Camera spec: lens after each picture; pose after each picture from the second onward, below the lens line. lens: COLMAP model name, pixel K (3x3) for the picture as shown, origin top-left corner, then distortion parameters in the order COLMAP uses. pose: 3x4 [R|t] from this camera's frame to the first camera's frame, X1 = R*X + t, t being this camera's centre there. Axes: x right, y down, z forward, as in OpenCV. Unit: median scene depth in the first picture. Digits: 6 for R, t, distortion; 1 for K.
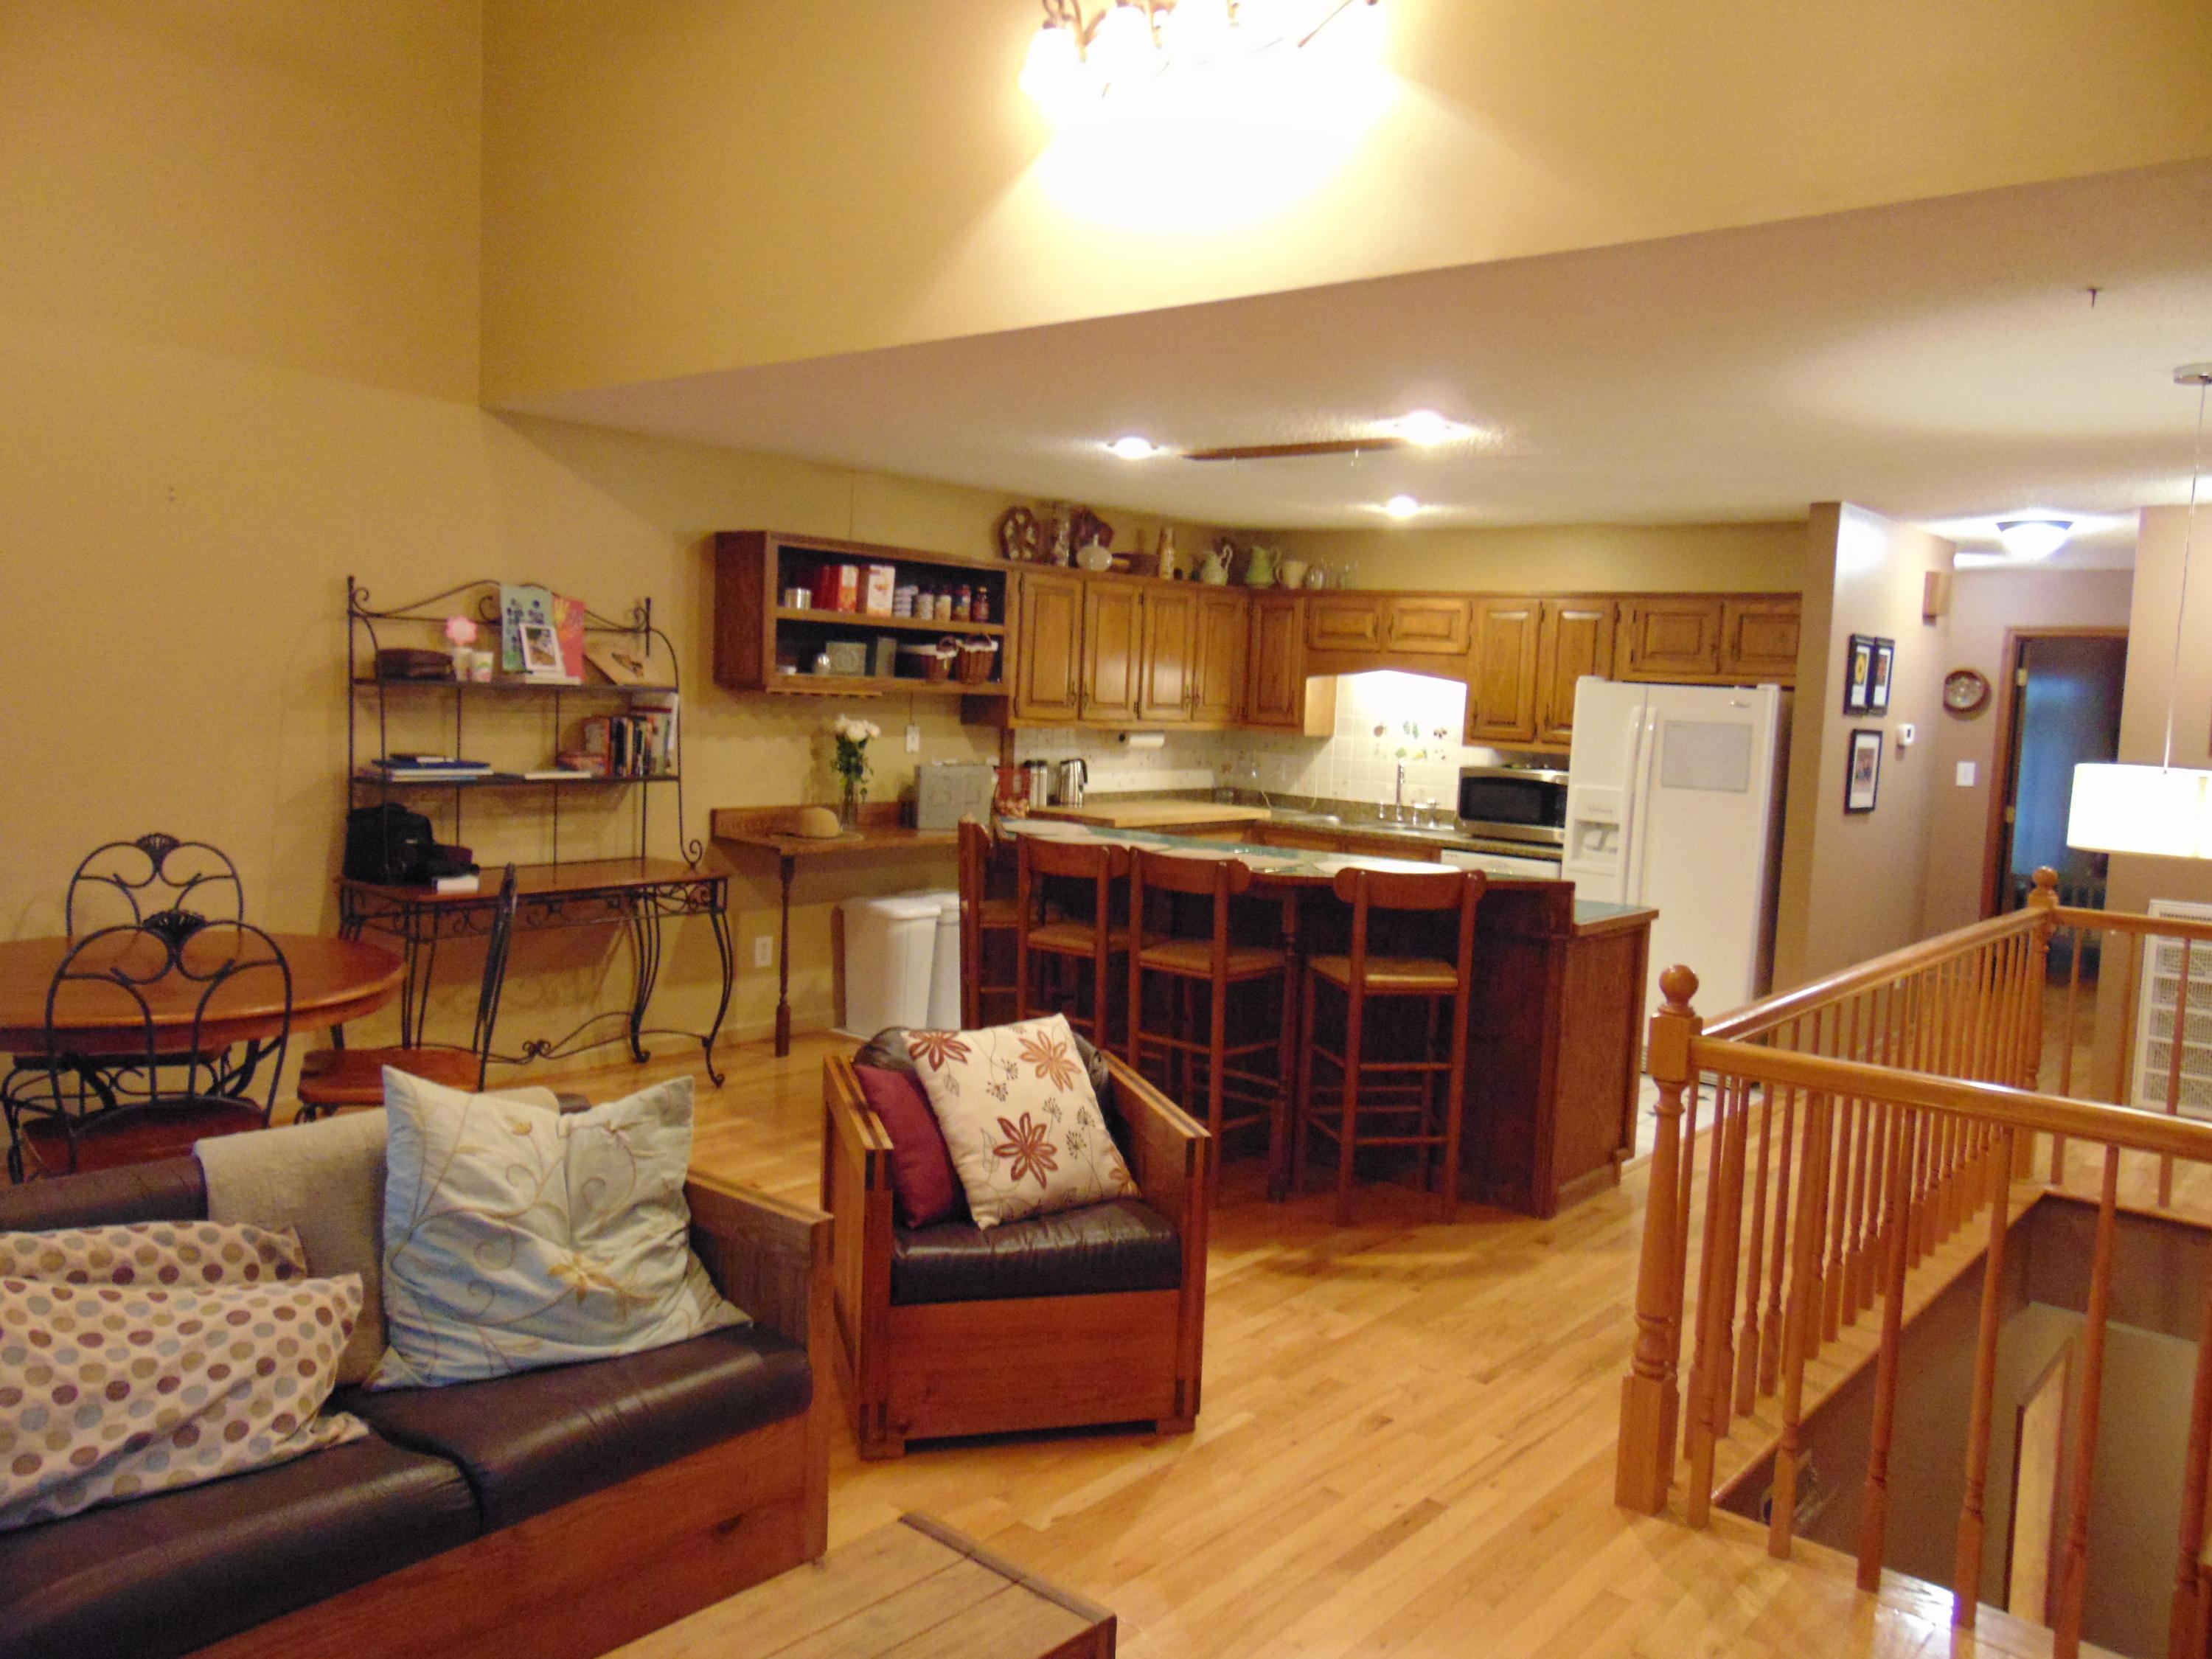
lens RADIAL K [[1660.3, 0, 1100.3], [0, 1660.3, 824.8], [0, 0, 1]] dist [-0.034220, 0.071663]
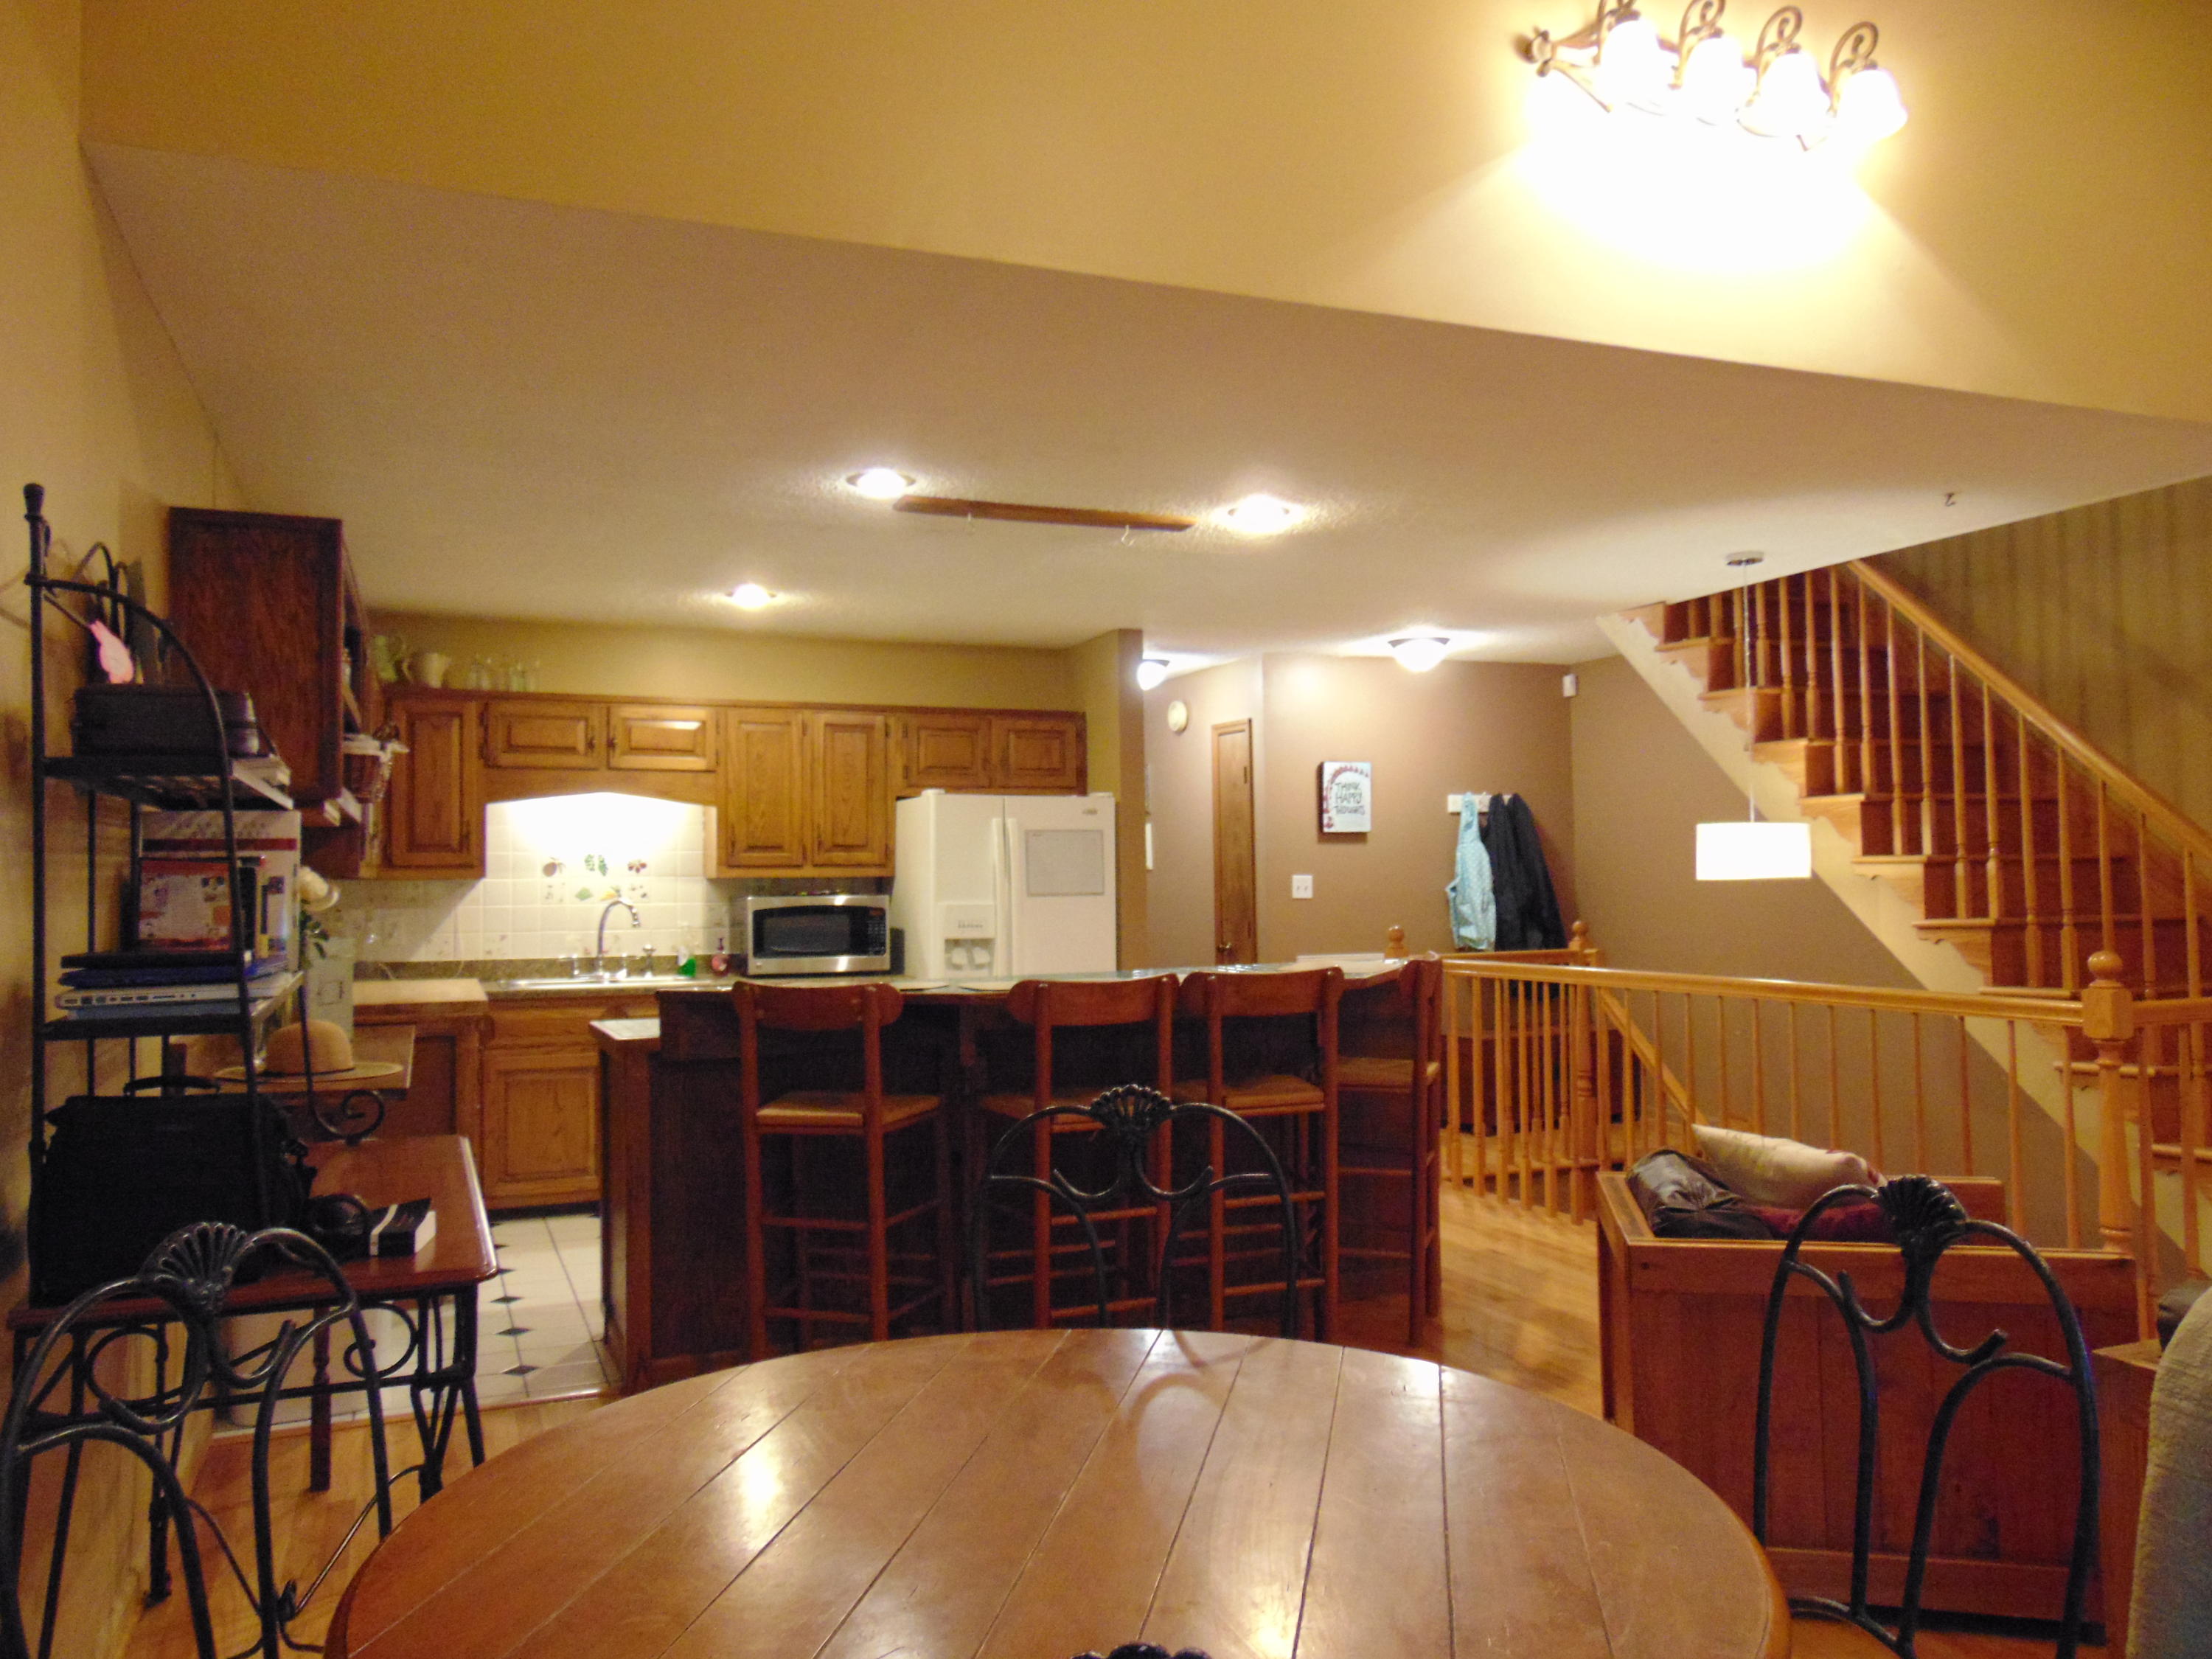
lens RADIAL K [[1660.3, 0, 1098.9], [0, 1660.3, 828.5], [0, 0, 1]] dist [-0.034220, 0.071663]
pose [[0.456859, -0.022281, 0.889260, -0.477489], [0.109029, 0.993551, -0.031120, -0.024706], [-0.882832, 0.111173, 0.456342, 0.441754]]
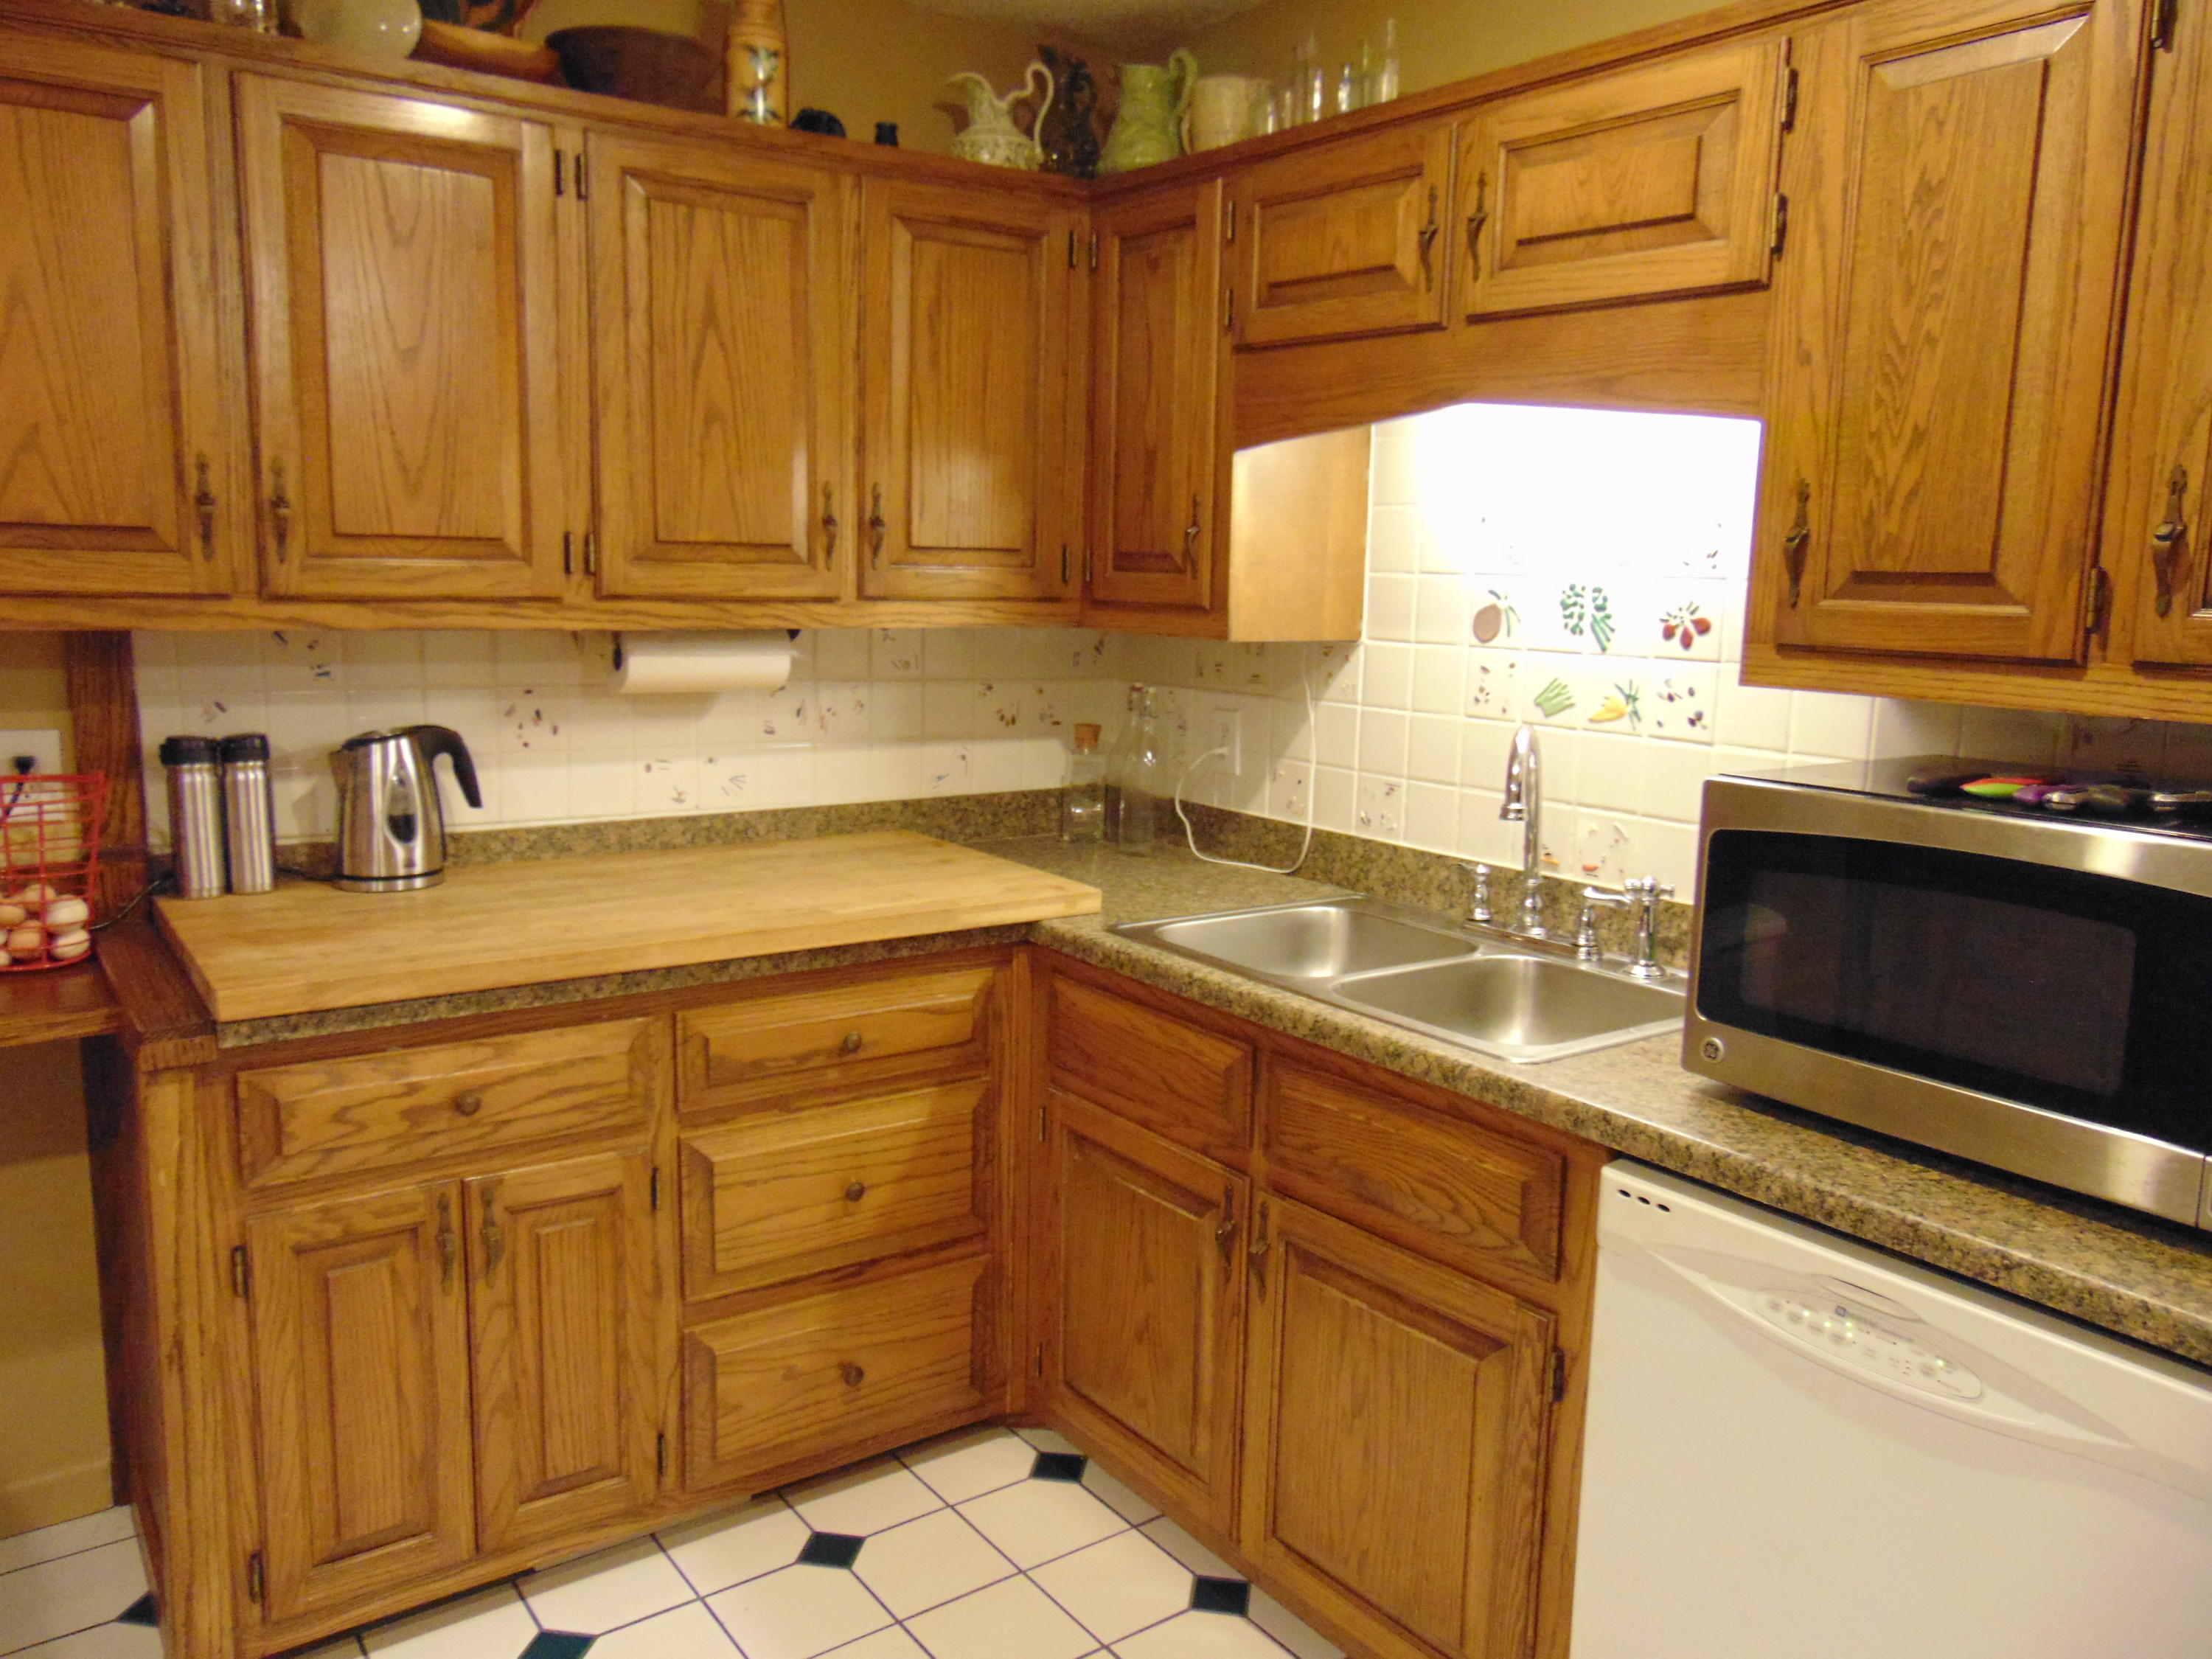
lens RADIAL K [[1660.3, 0, 1100.3], [0, 1660.3, 817.0], [0, 0, 1]] dist [-0.034220, 0.071663]
pose [[0.969688, 0.015501, -0.243855, 0.194576], [-0.002193, 0.998498, 0.054750, -0.042728], [0.244338, -0.052556, 0.968265, 0.775901]]
